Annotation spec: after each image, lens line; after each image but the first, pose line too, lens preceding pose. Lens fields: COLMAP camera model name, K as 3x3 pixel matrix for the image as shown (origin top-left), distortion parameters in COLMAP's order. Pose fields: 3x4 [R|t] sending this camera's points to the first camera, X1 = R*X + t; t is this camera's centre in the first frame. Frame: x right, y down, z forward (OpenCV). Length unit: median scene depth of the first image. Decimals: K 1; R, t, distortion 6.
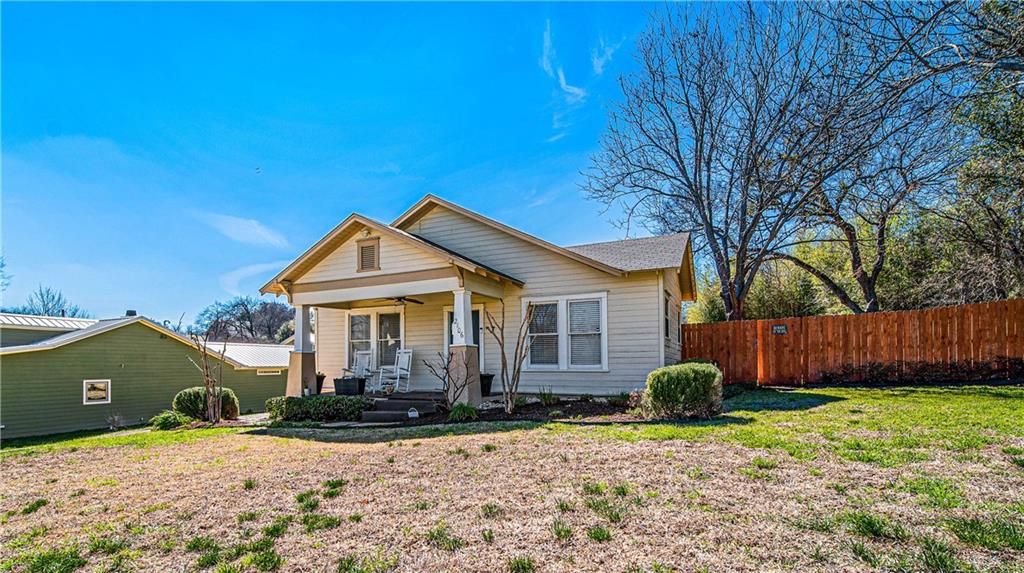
lens RADIAL K [[489.2, 0, 495.7], [0, 489.2, 338.3], [0, 0, 1]] dist [-0.002171, -0.000209]
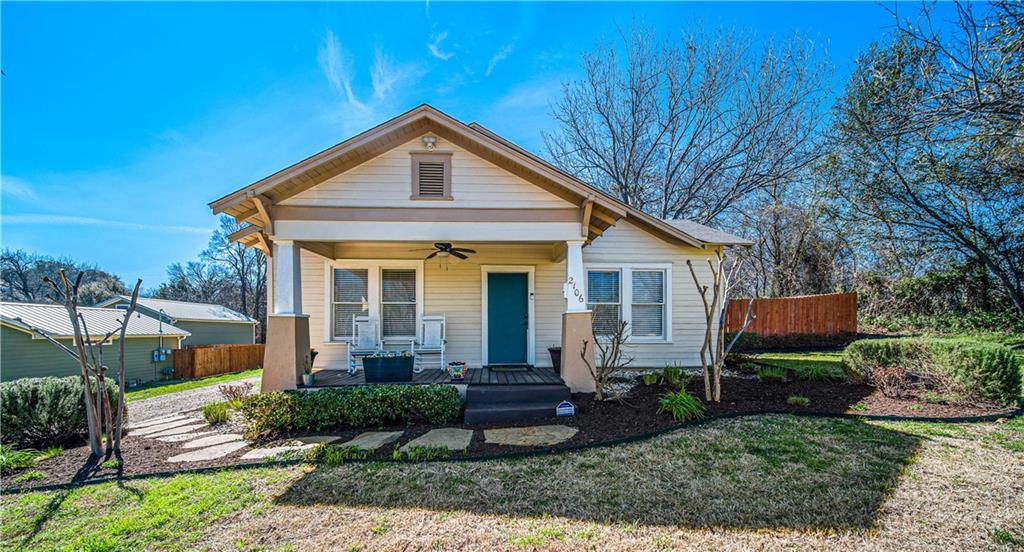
lens RADIAL K [[354.1, 0, 507.3], [0, 354.1, 323.6], [0, 0, 1]] dist [0.000922, -0.000111]
pose [[0.883276, 0.016244, 0.468572, -0.370013], [-0.029707, 0.999331, 0.021354, 0.020559], [-0.467911, -0.032781, 0.883167, 0.474055]]
